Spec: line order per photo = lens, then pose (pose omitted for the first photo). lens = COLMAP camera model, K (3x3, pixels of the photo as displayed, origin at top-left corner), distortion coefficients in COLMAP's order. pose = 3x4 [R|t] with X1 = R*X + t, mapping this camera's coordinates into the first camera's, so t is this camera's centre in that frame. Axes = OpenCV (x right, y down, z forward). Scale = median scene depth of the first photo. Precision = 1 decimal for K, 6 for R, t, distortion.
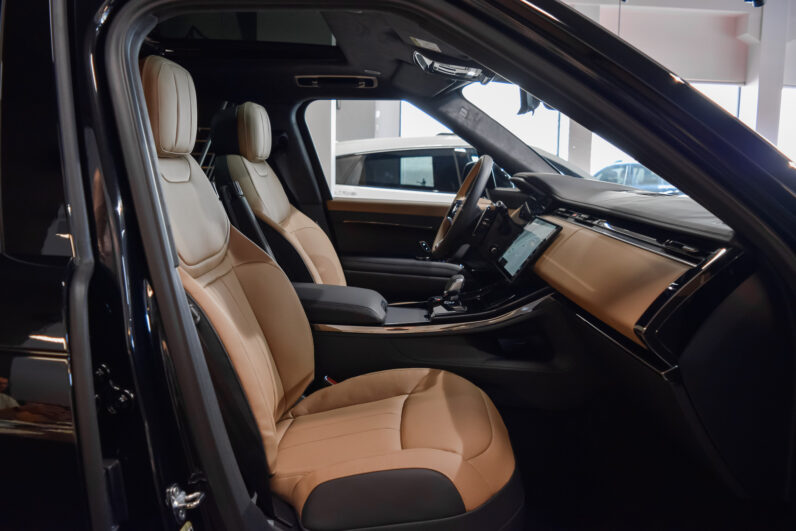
lens RADIAL K [[636.7, 0, 398.6], [0, 636.7, 248.0], [0, 0, 1]] dist [-0.079097, 0.006258]
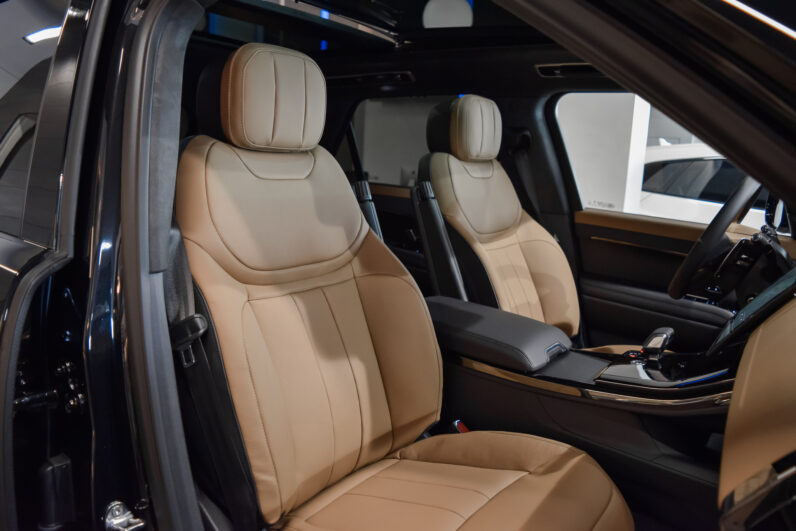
lens RADIAL K [[636.7, 0, 398.6], [0, 636.7, 248.0], [0, 0, 1]] dist [-0.079097, 0.006258]
pose [[0.826753, 0.113758, -0.550943, 0.208049], [-0.112696, 0.992980, 0.035916, -0.036679], [0.551161, 0.032395, 0.833770, 0.205446]]
